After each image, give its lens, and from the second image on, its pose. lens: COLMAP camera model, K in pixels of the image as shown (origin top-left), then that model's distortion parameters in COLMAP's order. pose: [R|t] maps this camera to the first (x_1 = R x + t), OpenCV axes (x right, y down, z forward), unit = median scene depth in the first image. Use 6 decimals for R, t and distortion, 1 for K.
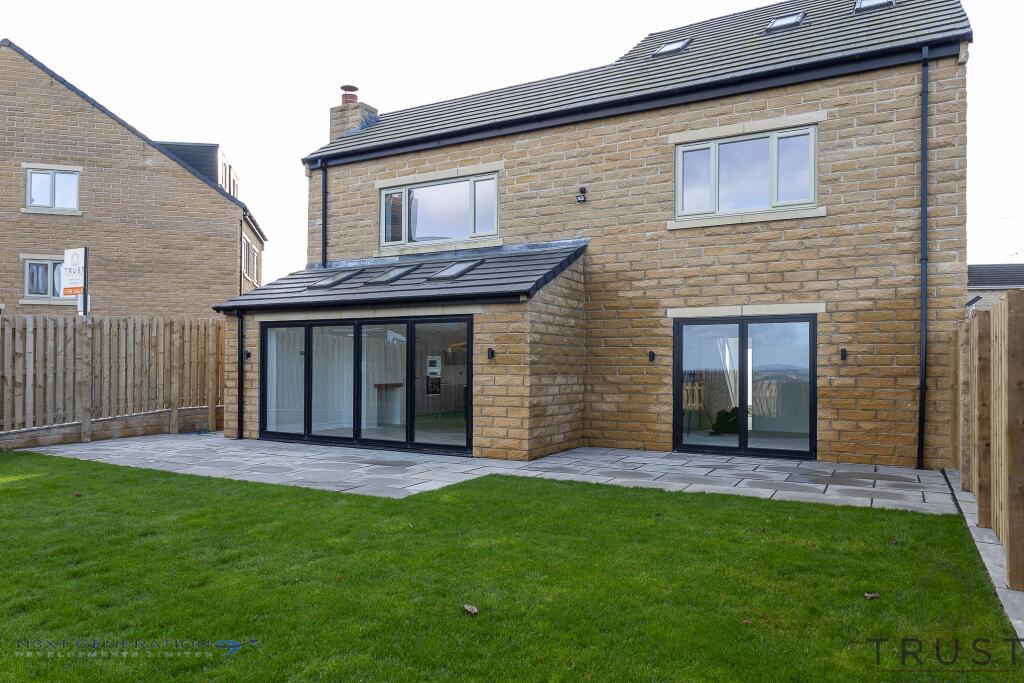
lens RADIAL K [[636.2, 0, 474.4], [0, 636.2, 375.0], [0, 0, 1]] dist [0.007302, 0.002127]
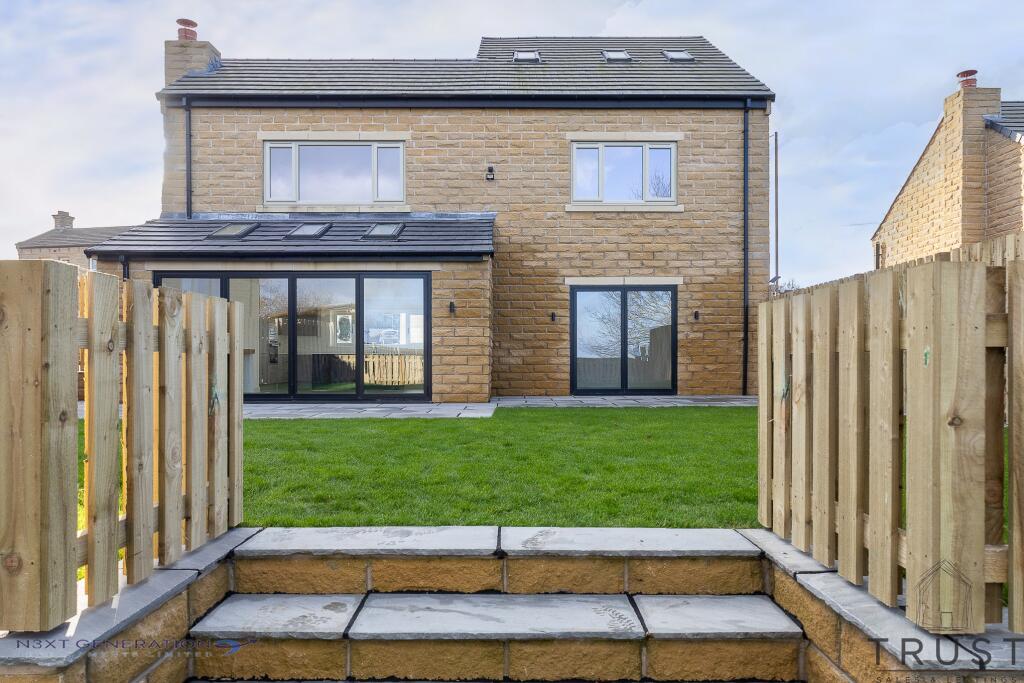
lens RADIAL K [[636.2, 0, 474.4], [0, 636.2, 375.0], [0, 0, 1]] dist [0.007302, 0.002127]
pose [[0.892370, -0.015300, 0.451045, -0.428989], [0.007685, 0.999795, 0.018709, 0.061608], [-0.451239, -0.013229, 0.892305, 0.000544]]
